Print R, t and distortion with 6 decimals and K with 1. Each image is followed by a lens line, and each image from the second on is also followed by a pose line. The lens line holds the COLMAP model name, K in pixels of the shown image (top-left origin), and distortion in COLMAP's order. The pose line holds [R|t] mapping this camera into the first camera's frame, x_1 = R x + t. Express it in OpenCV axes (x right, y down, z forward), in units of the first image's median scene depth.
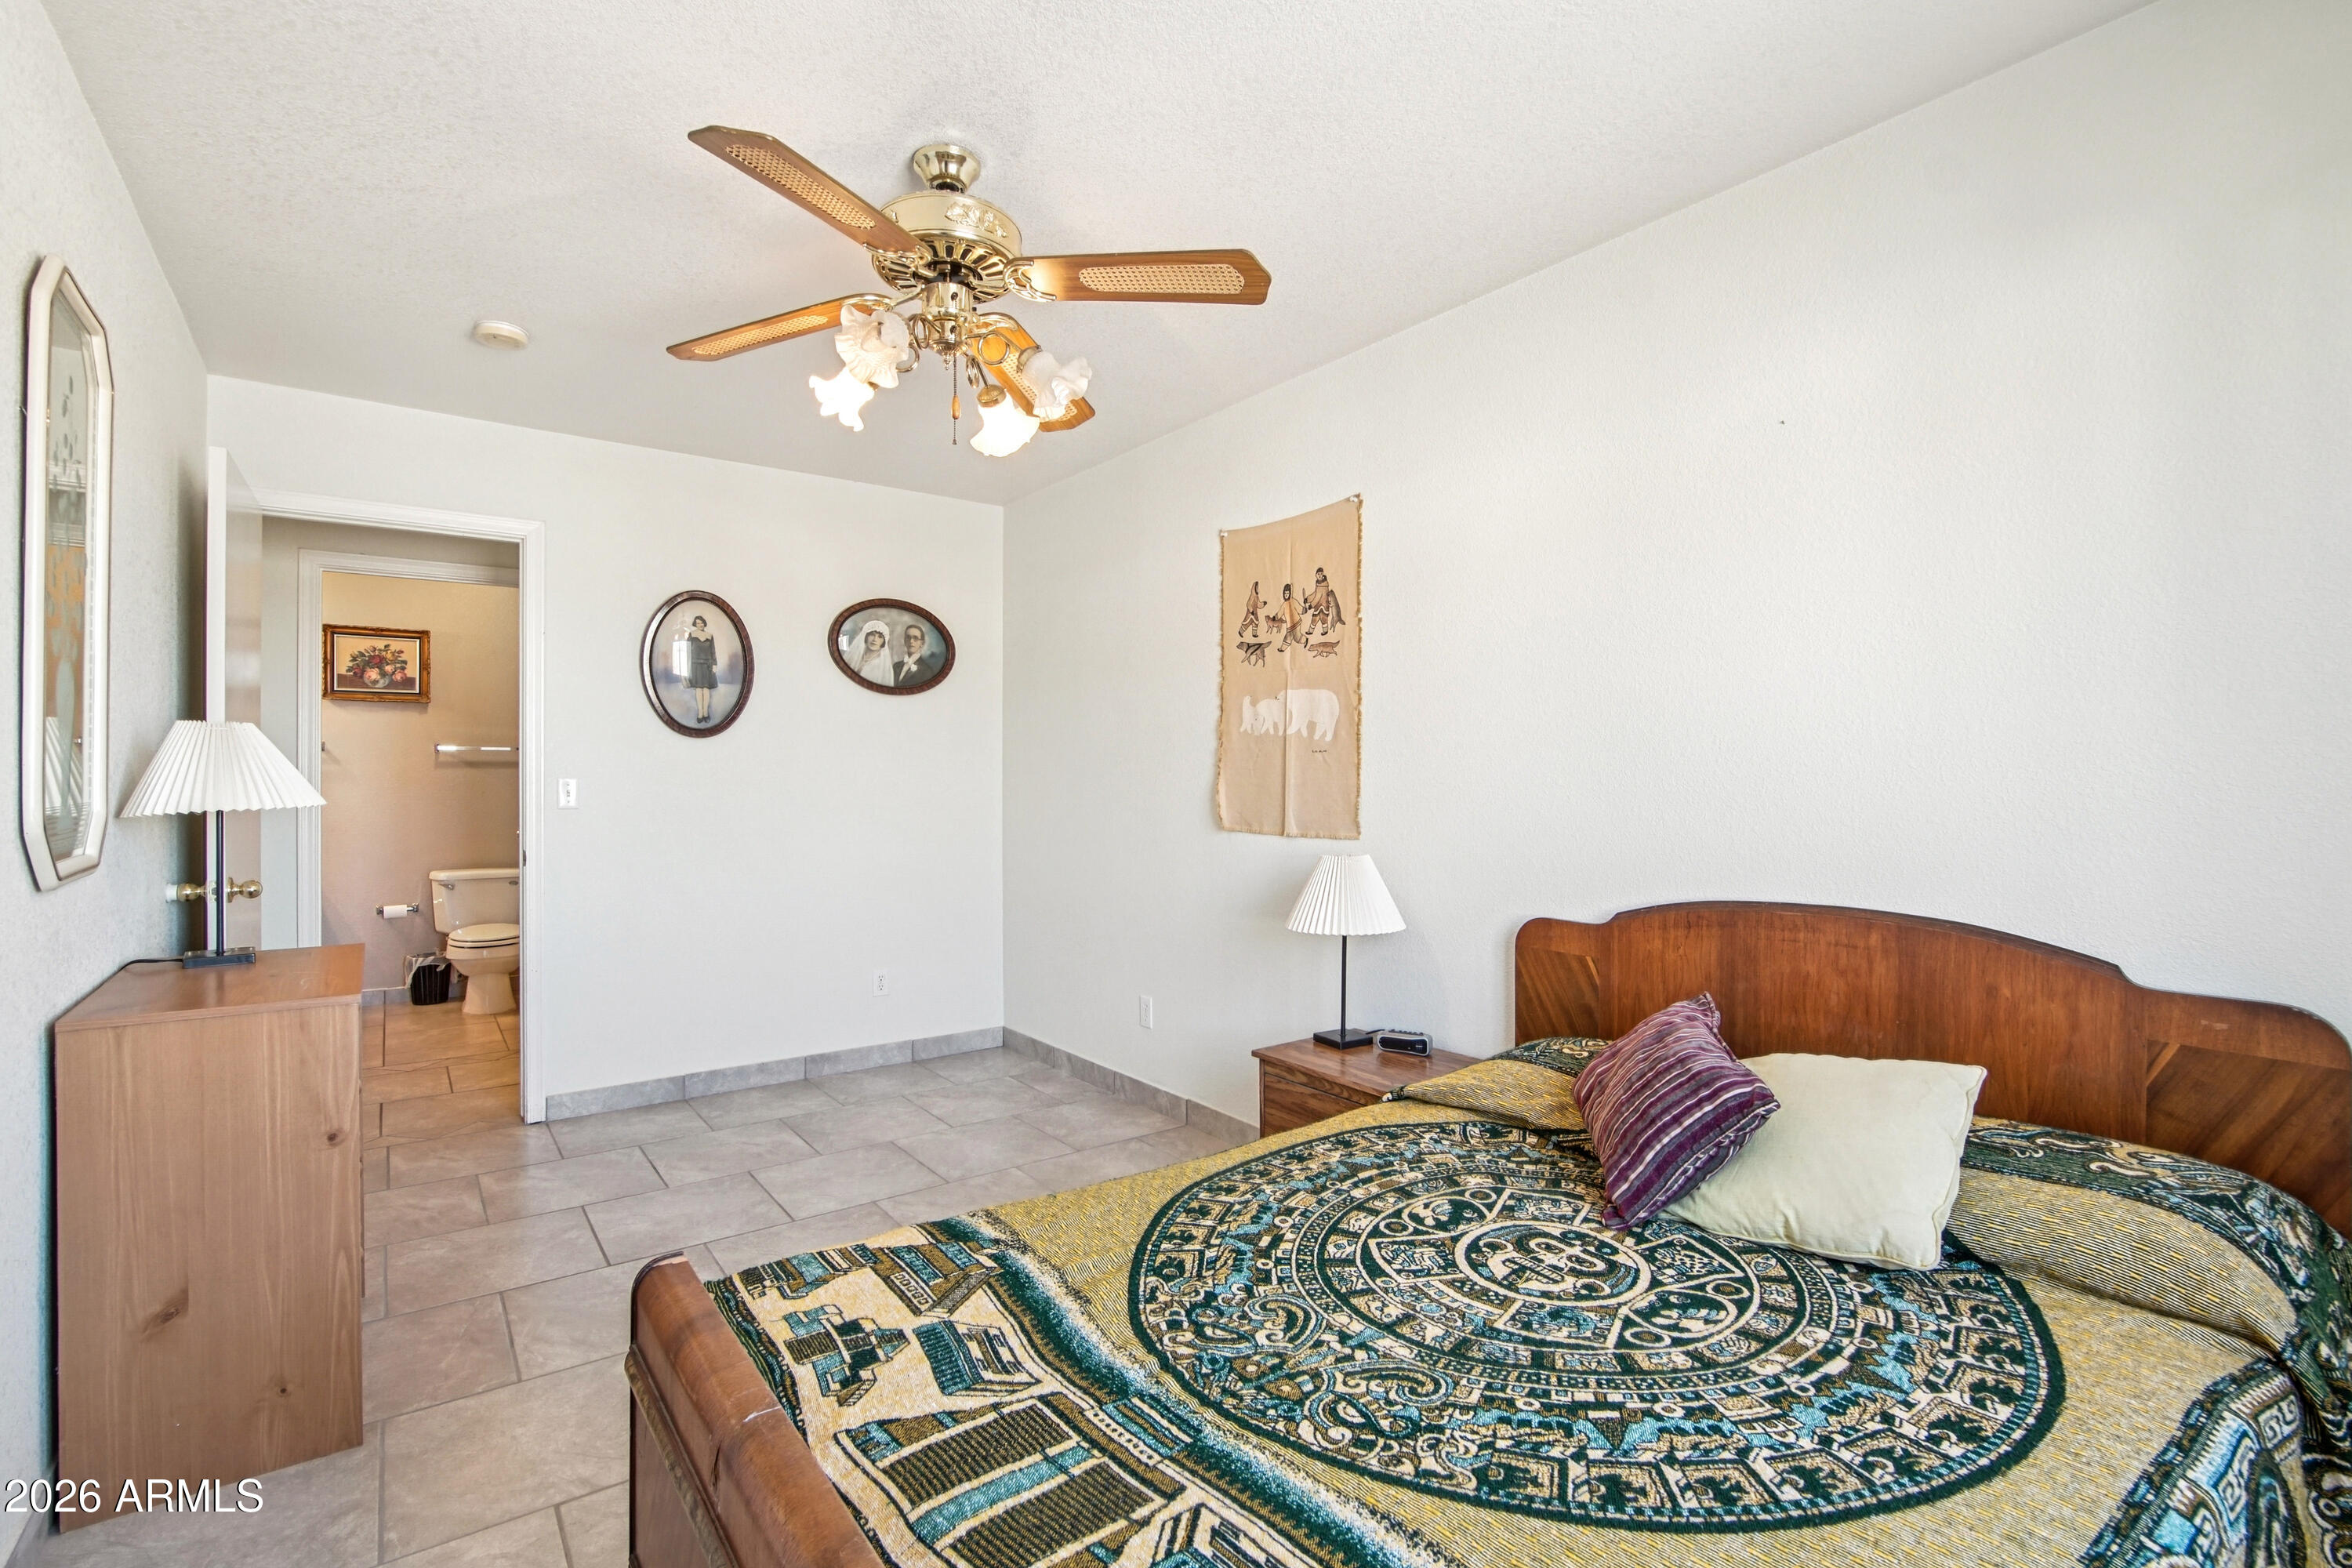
lens RADIAL K [[1055.8, 0, 1179.6], [0, 1055.8, 768.1], [0, 0, 1]] dist [-0.017740, -0.000621]
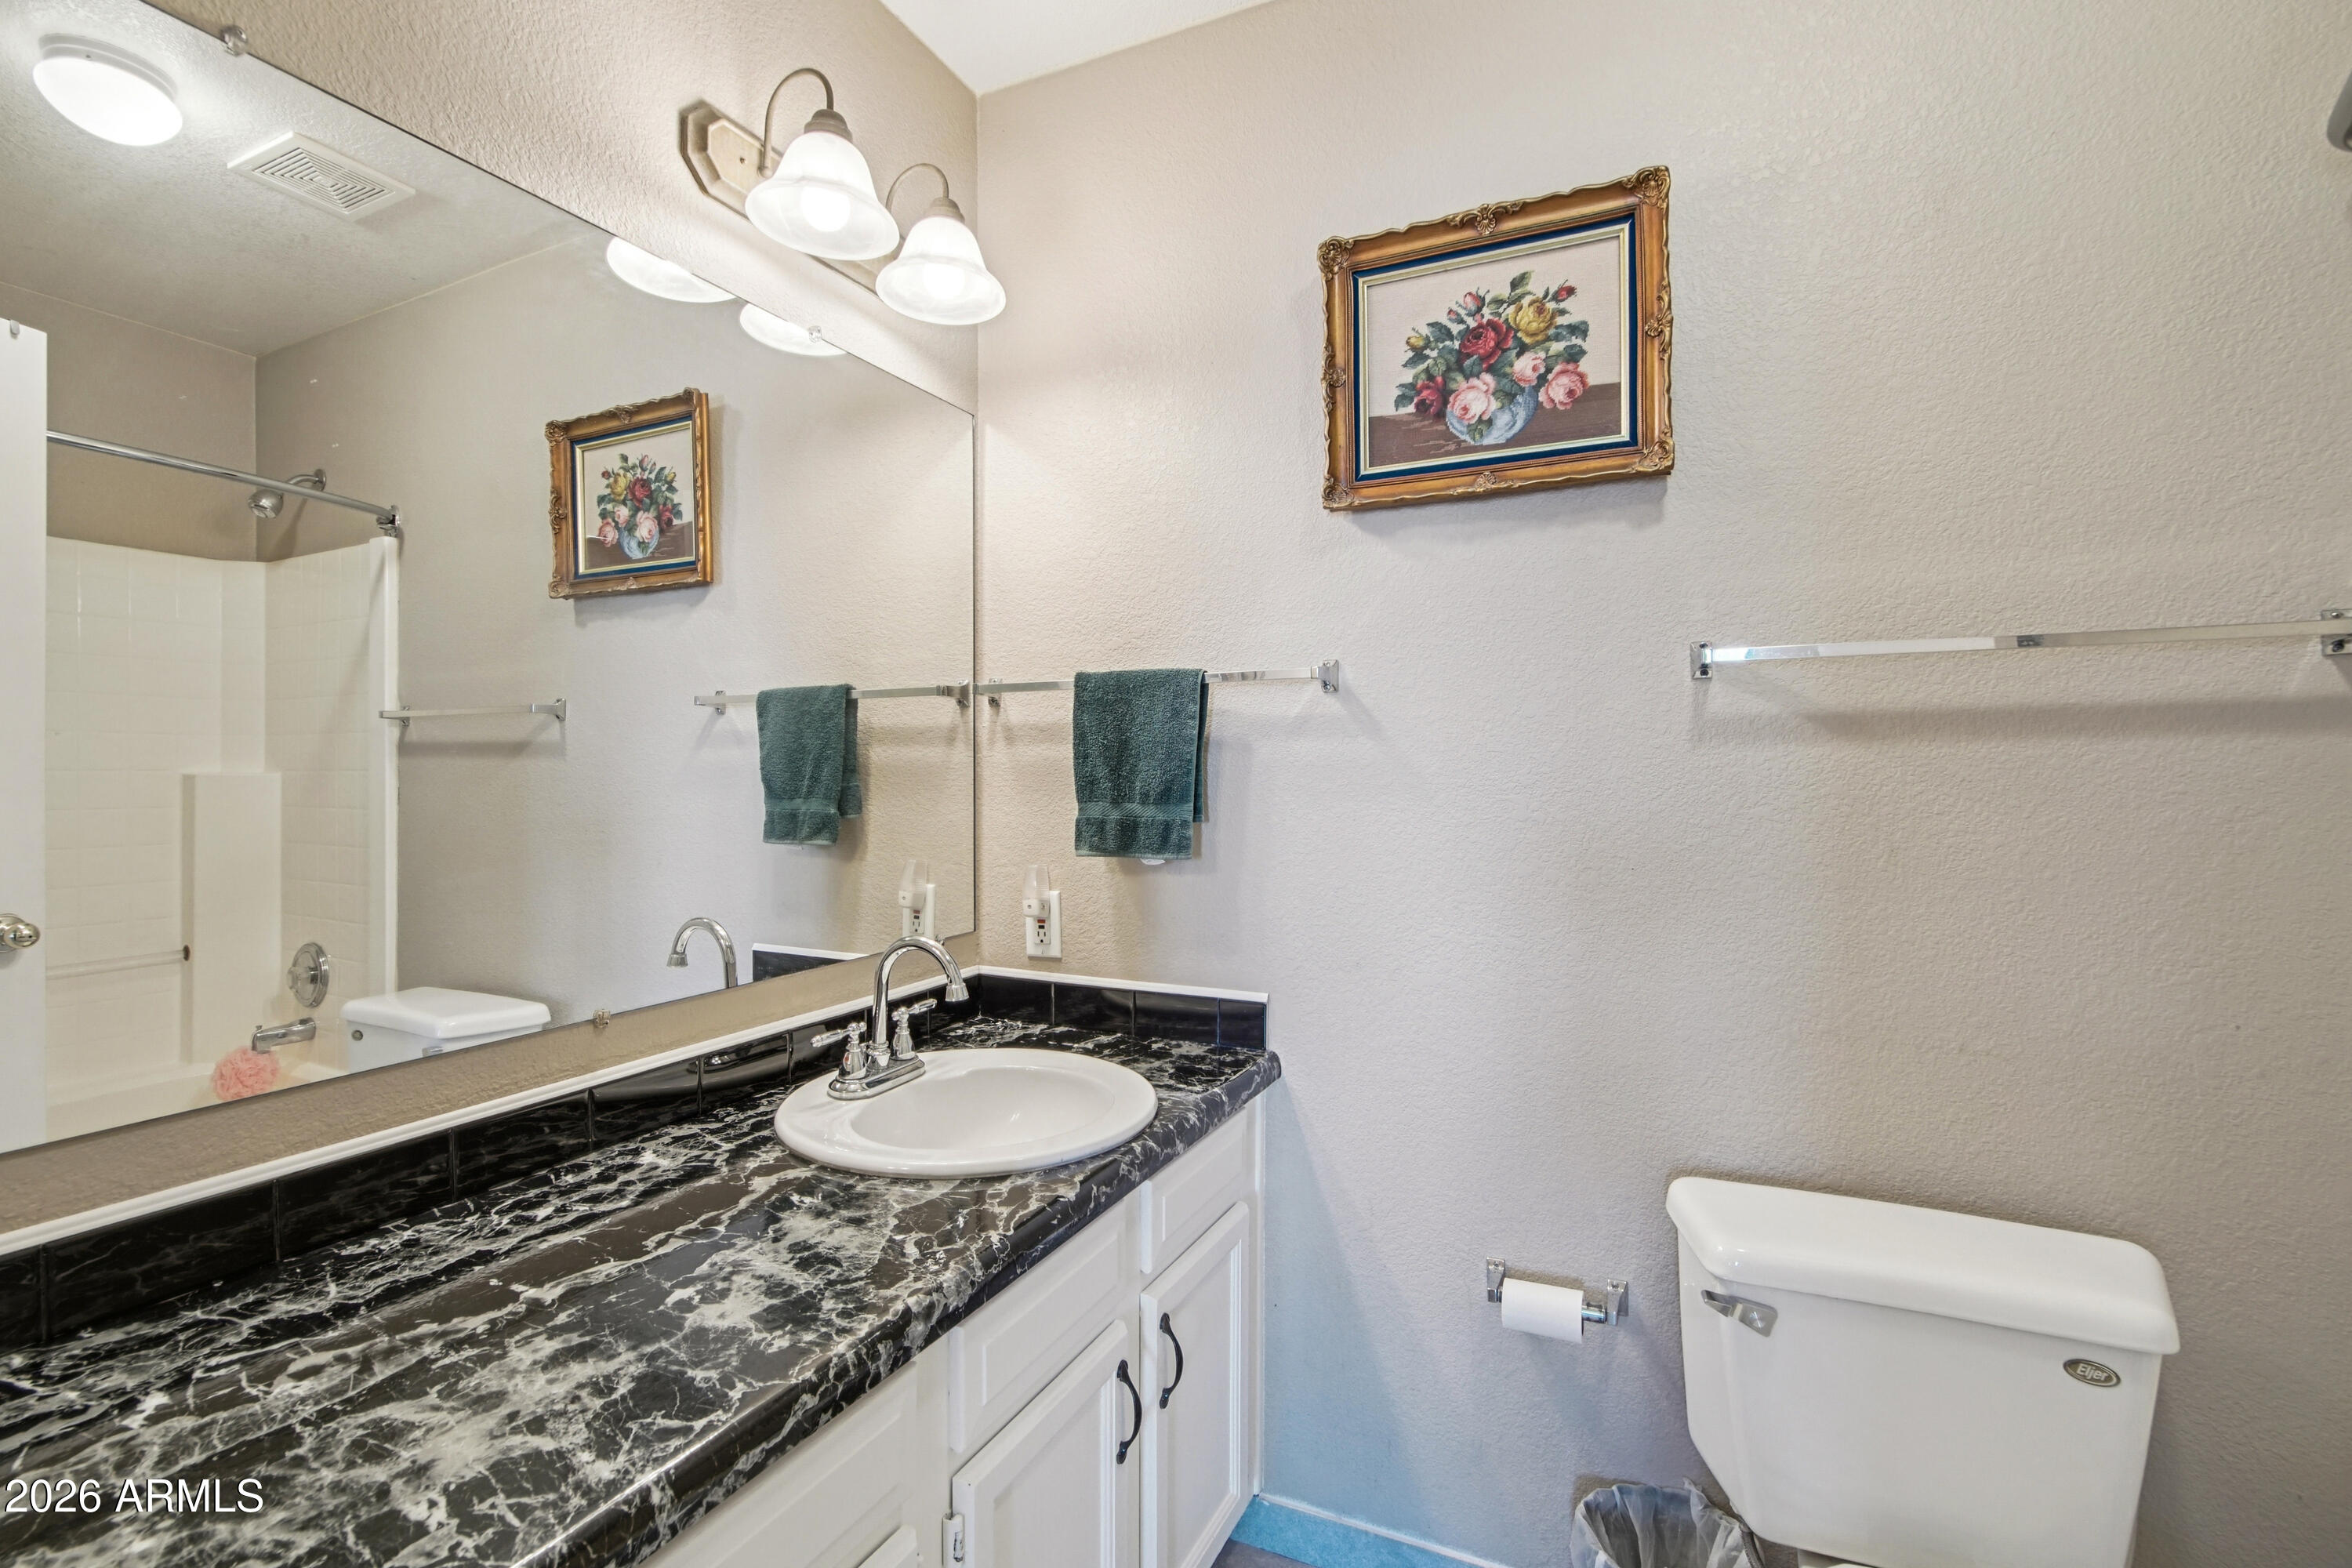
lens RADIAL K [[1055.8, 0, 1169.1], [0, 1055.8, 776.5], [0, 0, 1]] dist [-0.017740, -0.000621]
pose [[0.457344, 0.003738, -0.889282, -0.555779], [0.003746, 0.999974, 0.006130, 0.004972], [0.889282, -0.006135, 0.457318, 0.788310]]
